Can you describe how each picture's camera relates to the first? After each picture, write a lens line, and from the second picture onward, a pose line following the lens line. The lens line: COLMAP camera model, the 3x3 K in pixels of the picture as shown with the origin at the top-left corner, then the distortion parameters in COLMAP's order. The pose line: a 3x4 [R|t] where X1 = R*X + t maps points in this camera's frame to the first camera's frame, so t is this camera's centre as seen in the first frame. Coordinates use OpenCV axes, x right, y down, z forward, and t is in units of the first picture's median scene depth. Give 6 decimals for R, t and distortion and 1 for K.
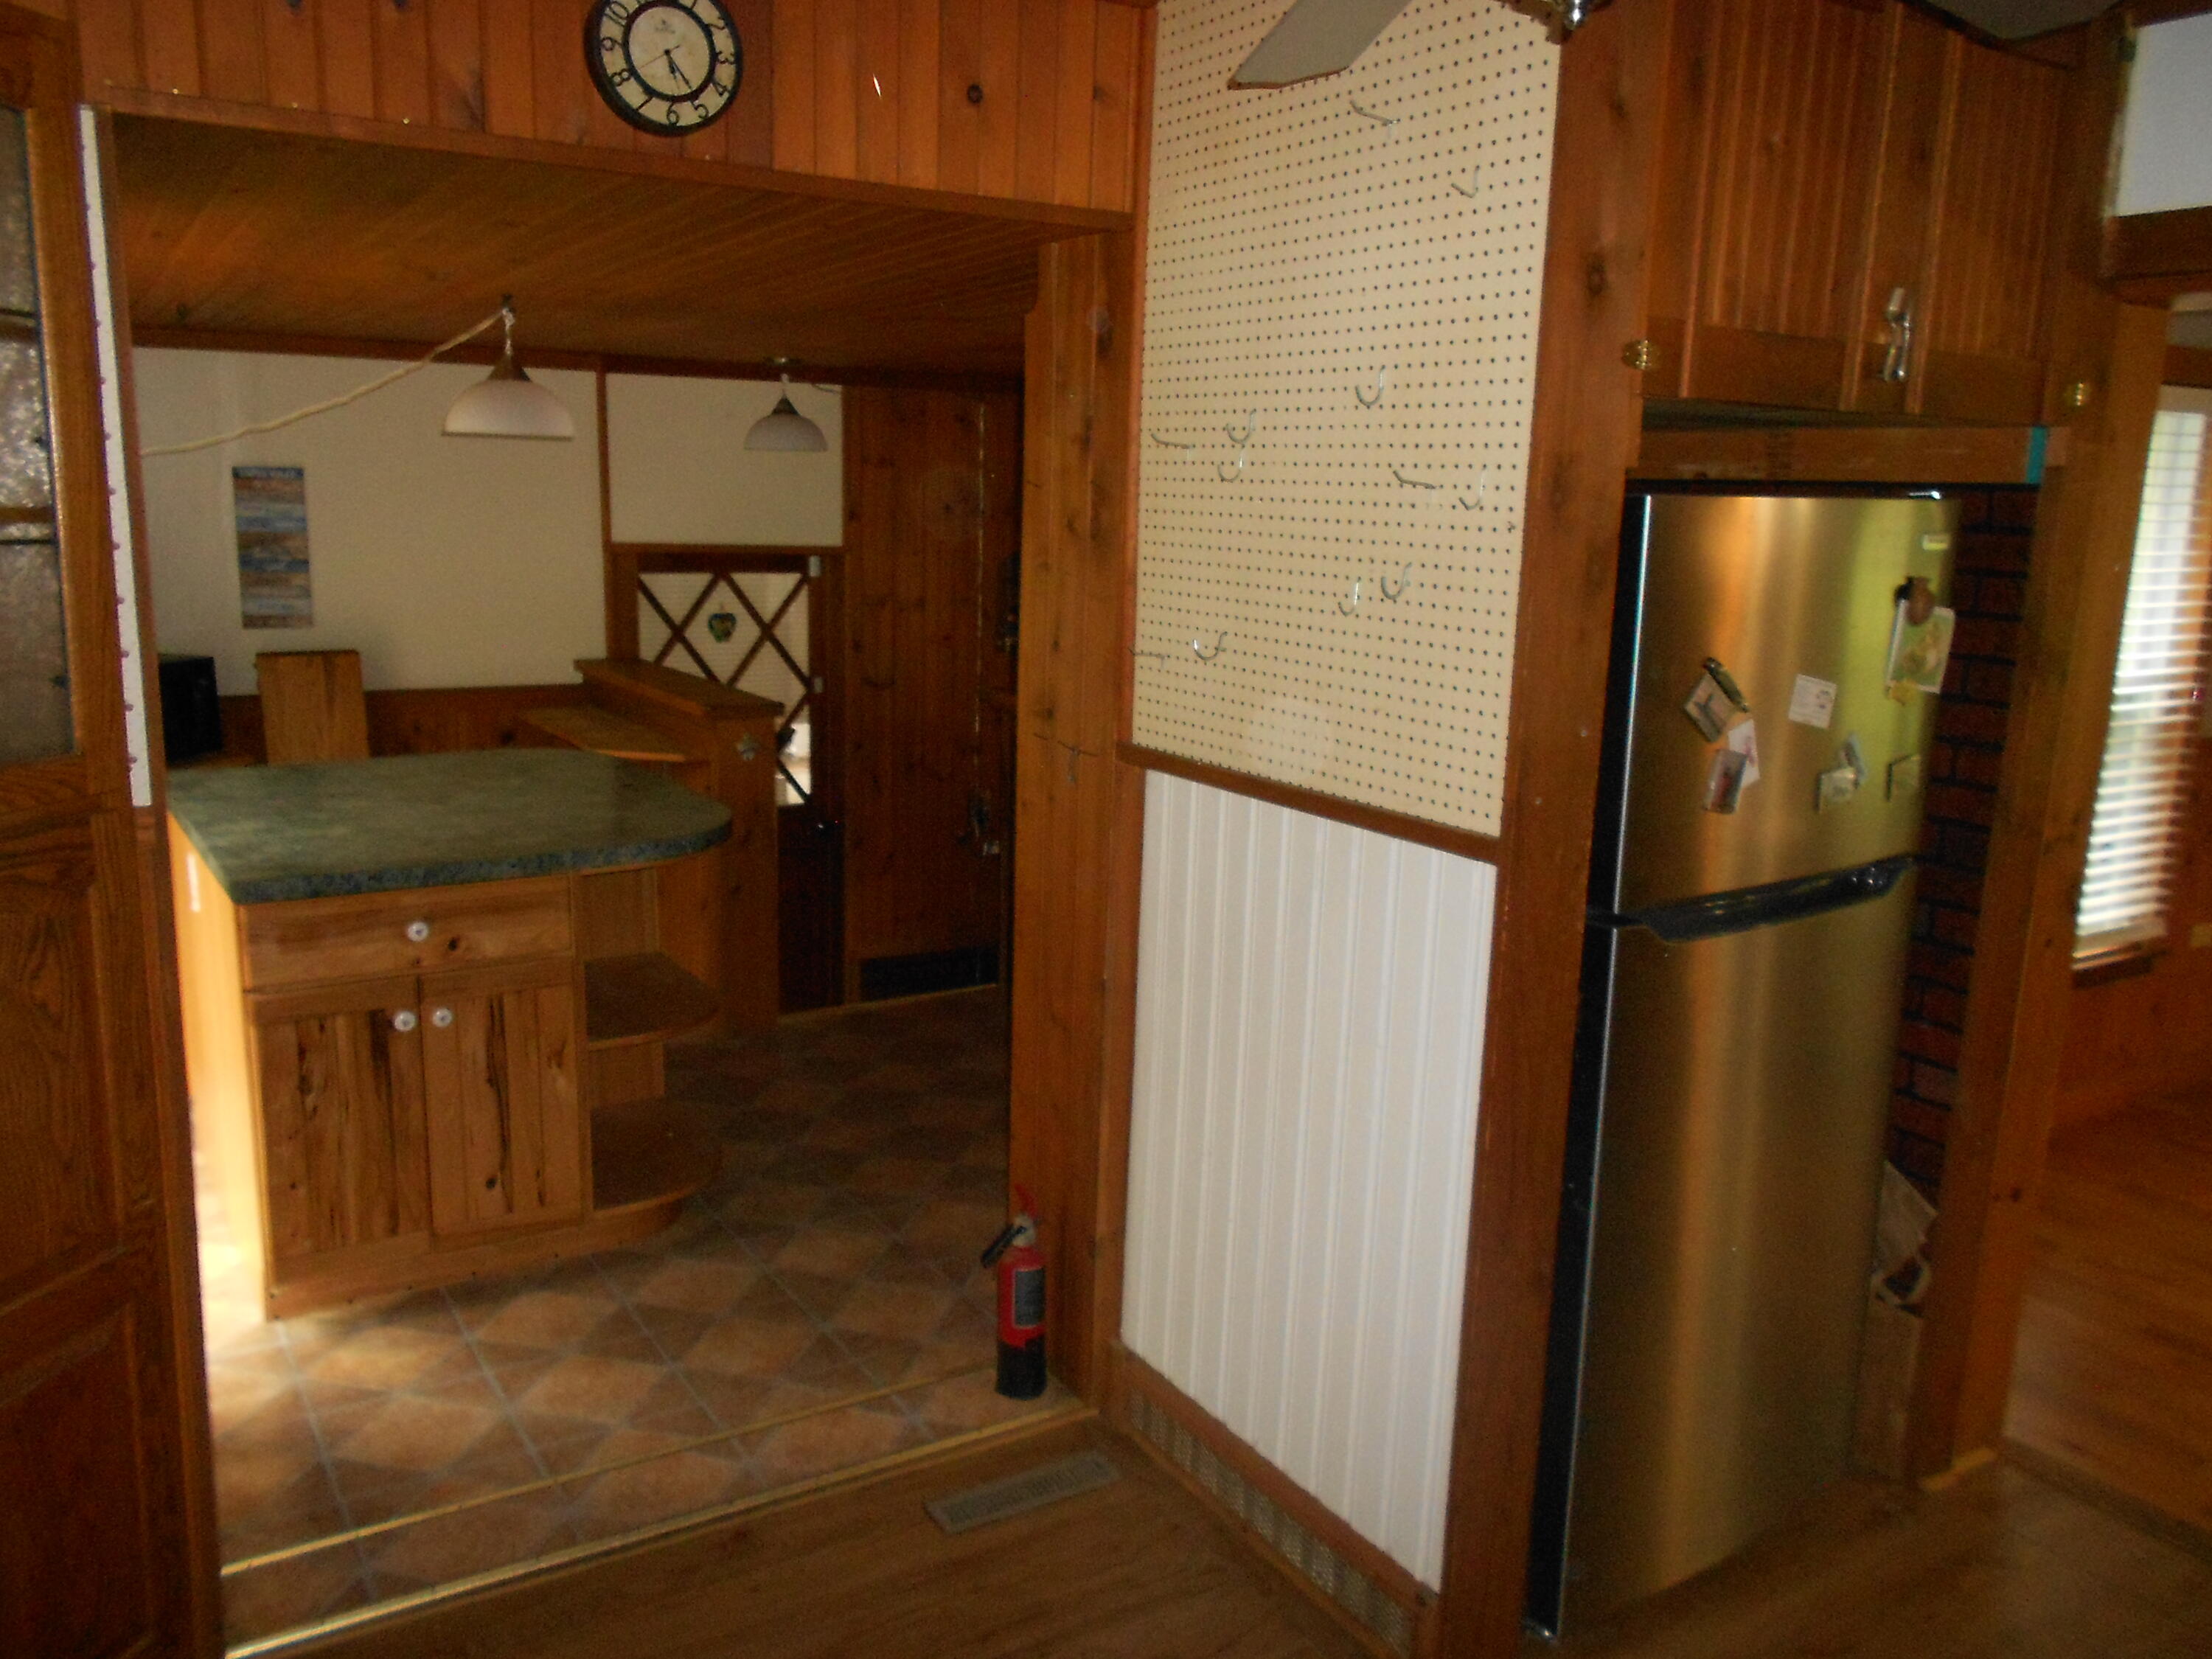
lens RADIAL K [[1682.6, 0, 1109.9], [0, 1682.6, 890.5], [0, 0, 1]] dist [-0.001291, -0.075735]
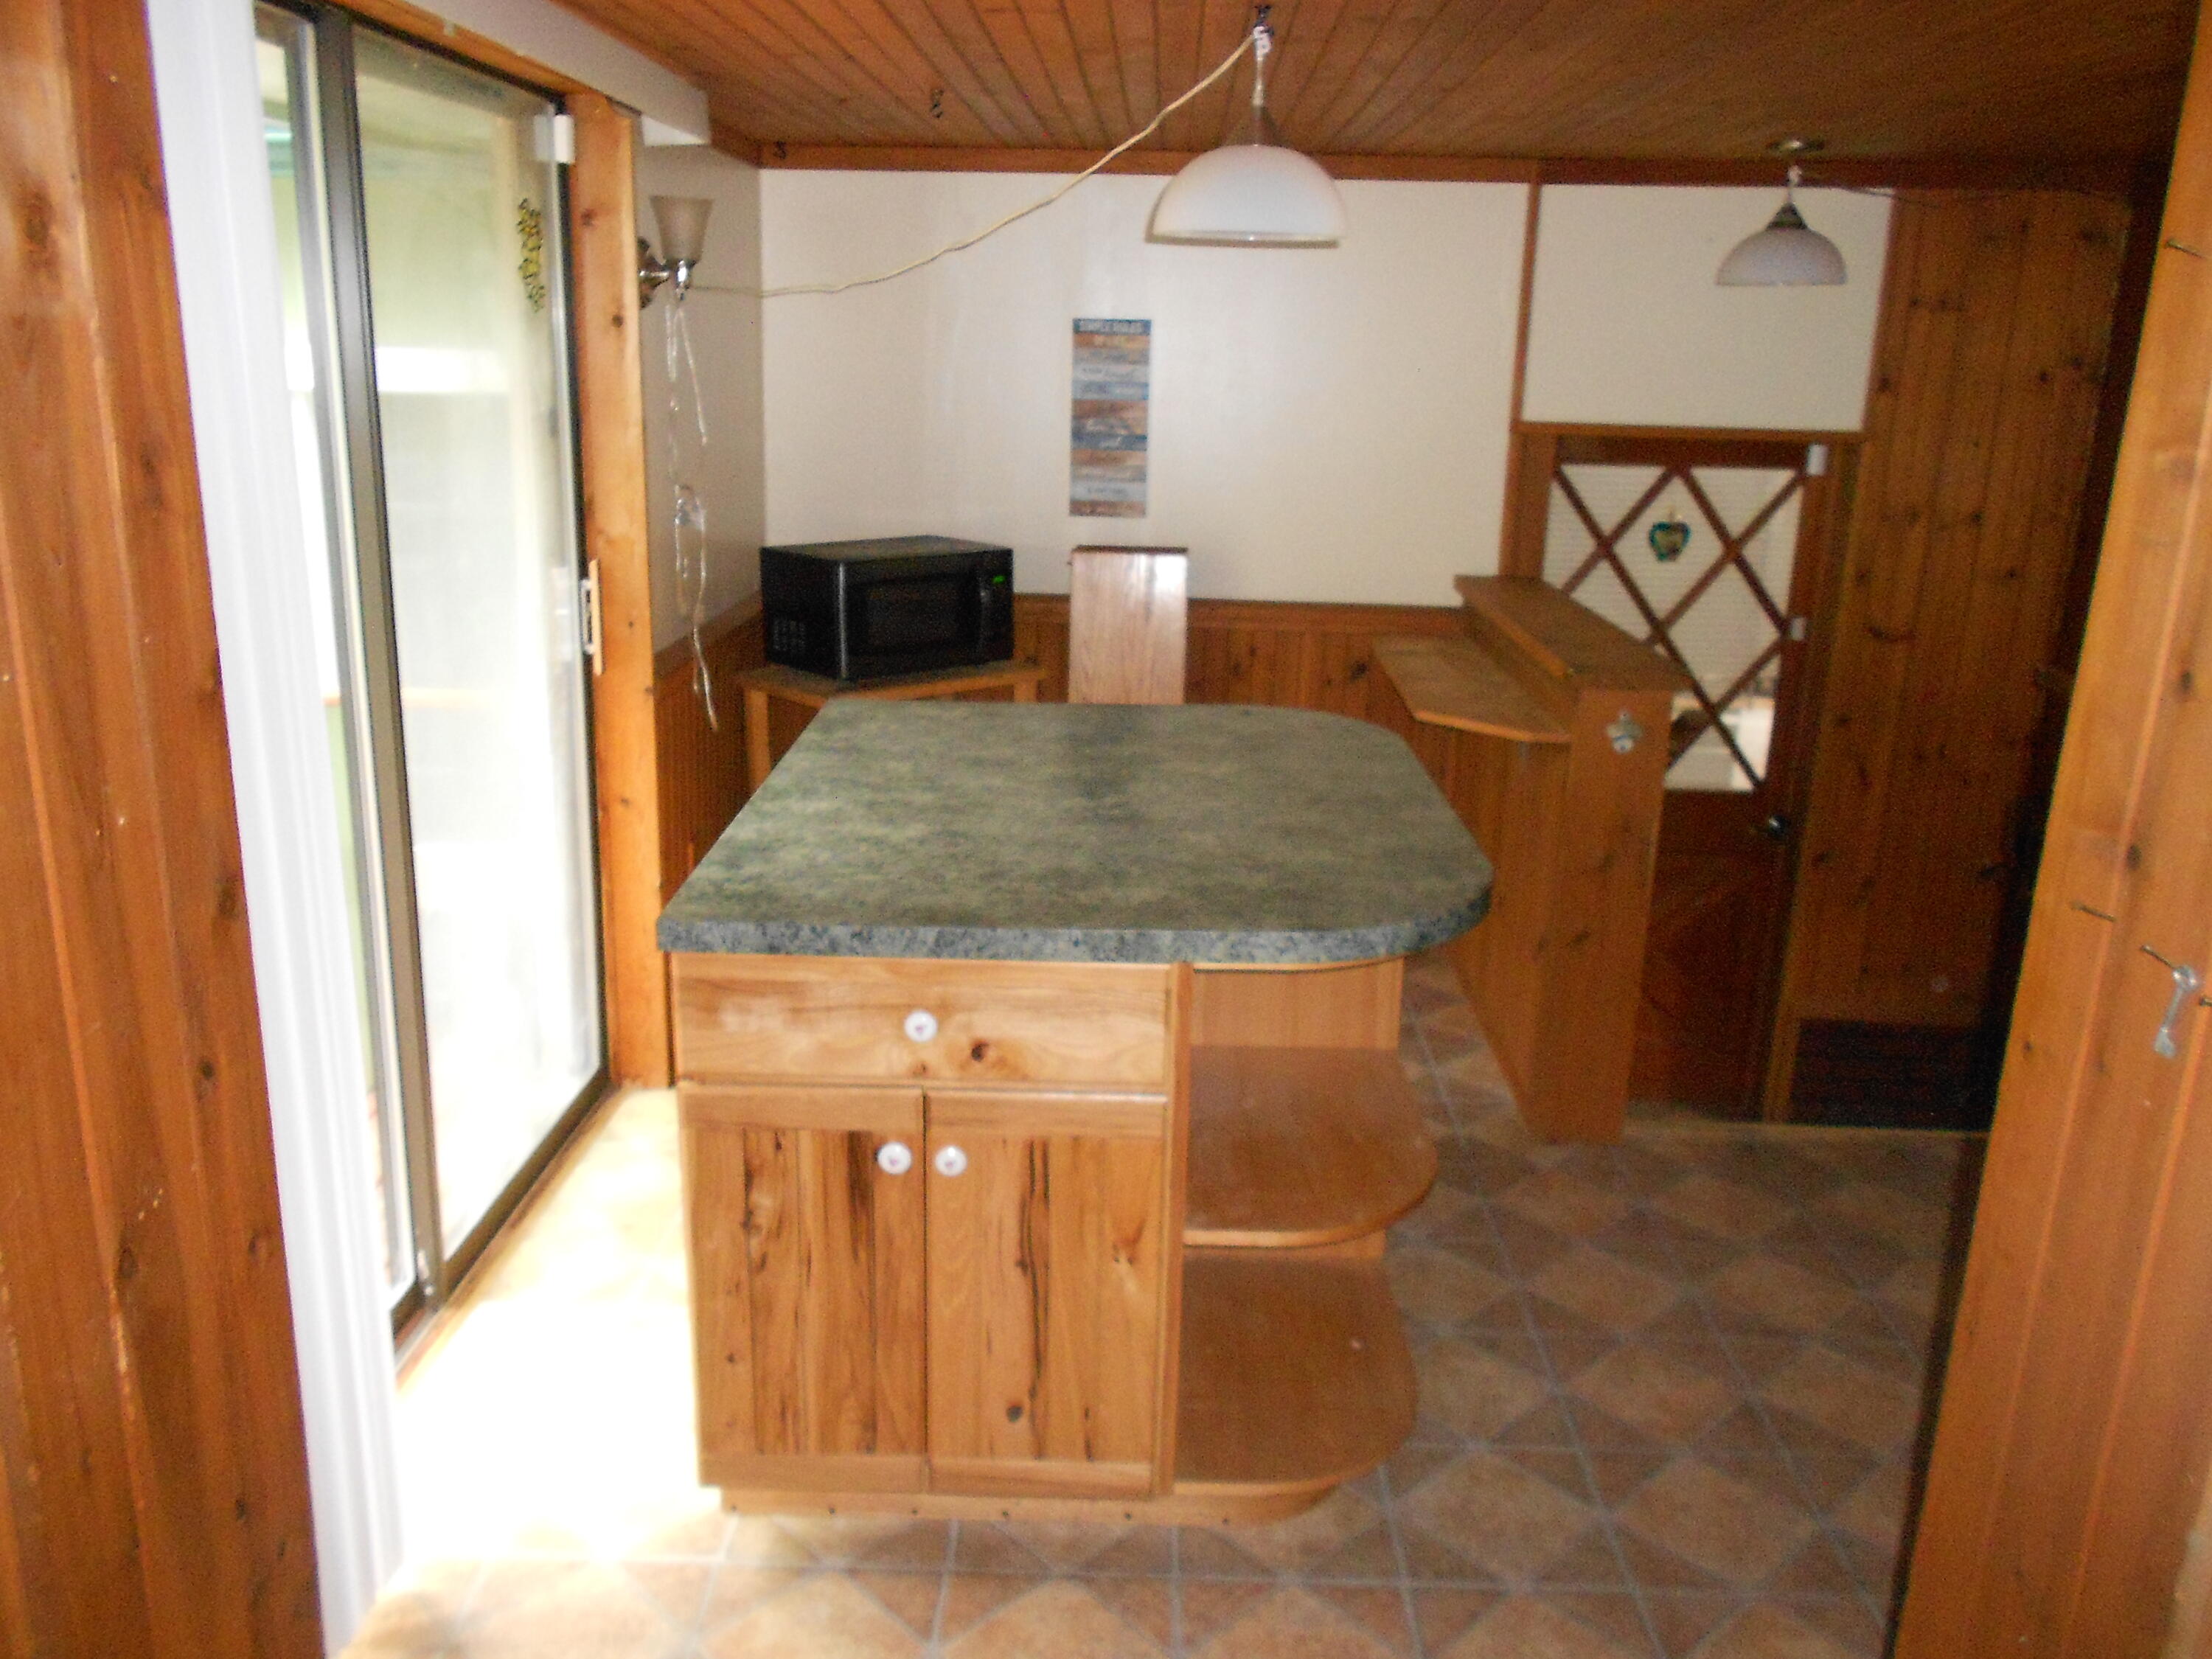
lens RADIAL K [[1727.8, 0, 1108.2], [0, 1727.8, 861.5], [0, 0, 1]] dist [0.006273, -0.005985]
pose [[0.829373, 0.149207, -0.538403, -0.008621], [-0.127687, 0.988795, 0.077331, -0.054506], [0.543909, 0.004611, 0.839132, 0.281640]]
